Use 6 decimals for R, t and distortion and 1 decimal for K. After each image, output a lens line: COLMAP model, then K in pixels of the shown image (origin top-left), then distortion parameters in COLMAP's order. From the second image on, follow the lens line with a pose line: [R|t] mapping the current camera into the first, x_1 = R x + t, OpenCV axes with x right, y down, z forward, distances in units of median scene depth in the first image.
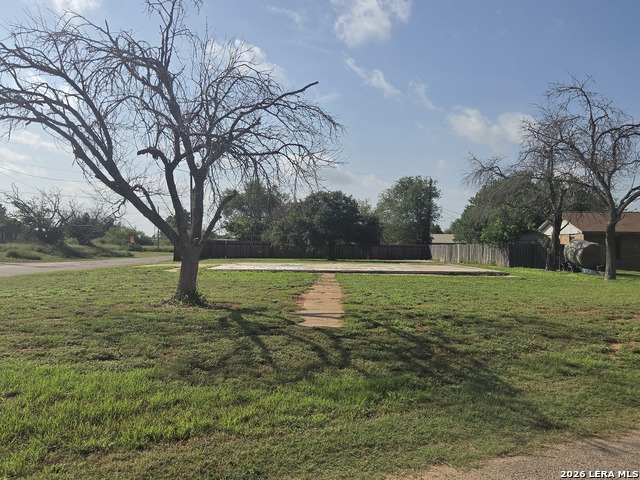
lens RADIAL K [[603.6, 0, 316.3], [0, 603.6, 243.3], [0, 0, 1]] dist [0.082232, 0.000000]
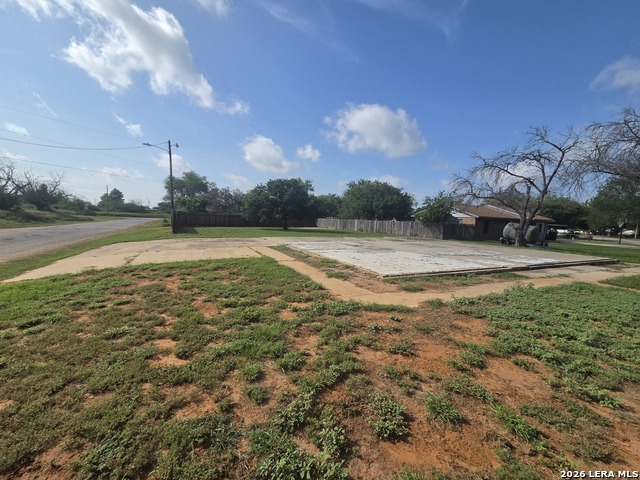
lens RADIAL K [[258.0, 0, 306.4], [0, 258.0, 237.9], [0, 0, 1]] dist [0.015273, -0.001054]
pose [[0.905846, -0.009770, 0.423495, -0.141505], [-0.030236, 0.995693, 0.087645, -0.005291], [-0.422527, -0.092197, 0.901649, 0.337286]]
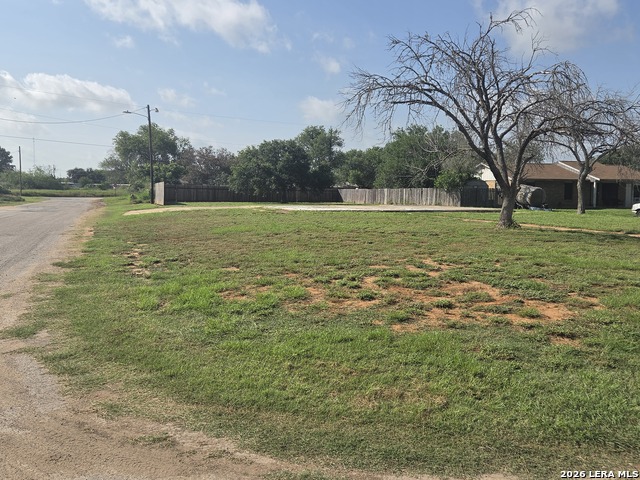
lens RADIAL K [[603.6, 0, 320.2], [0, 603.6, 238.7], [0, 0, 1]] dist [0.082232, 0.000000]
pose [[0.943313, -0.028938, 0.330641, -0.214301], [0.000439, 0.996300, 0.085945, -0.002114], [-0.331904, -0.080928, 0.939835, -0.045246]]
